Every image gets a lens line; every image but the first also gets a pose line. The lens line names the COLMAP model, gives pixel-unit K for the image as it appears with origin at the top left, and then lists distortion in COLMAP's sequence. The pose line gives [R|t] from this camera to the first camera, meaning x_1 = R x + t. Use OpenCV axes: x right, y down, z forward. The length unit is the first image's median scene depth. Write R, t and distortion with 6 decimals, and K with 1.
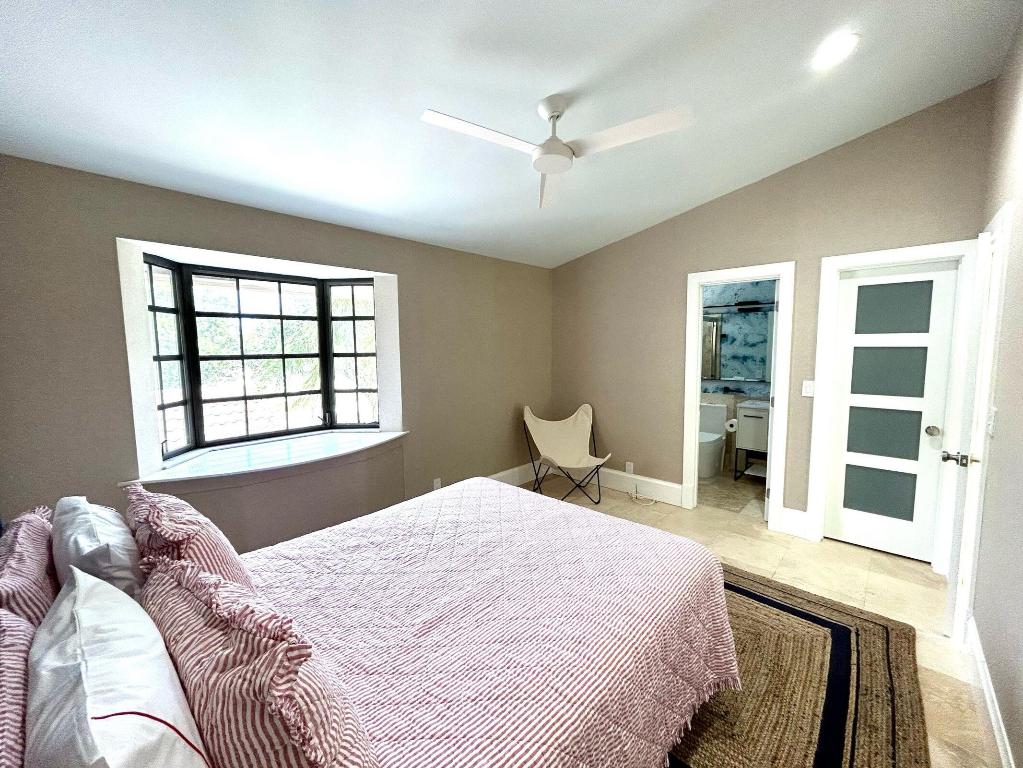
lens RADIAL K [[416.5, 0, 511.4], [0, 416.5, 384.5], [0, 0, 1]] dist [-0.000109, 0.001394]
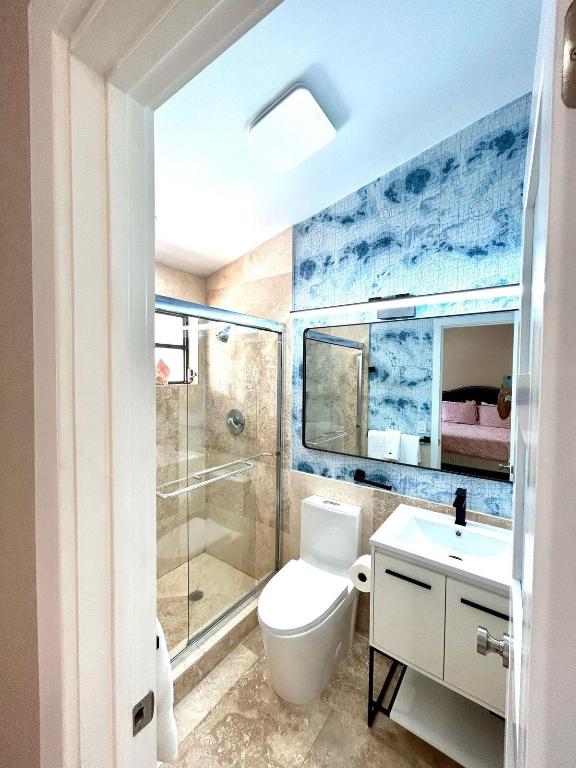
lens RADIAL K [[309.2, 0, 288.3], [0, 309.2, 384.7], [0, 0, 1]] dist [-0.000682, 0.000124]
pose [[0.991845, 0.015252, 0.126537, 0.314342], [-0.006246, 0.997437, -0.071272, -0.055109], [-0.127299, 0.069901, 0.989398, 0.526379]]
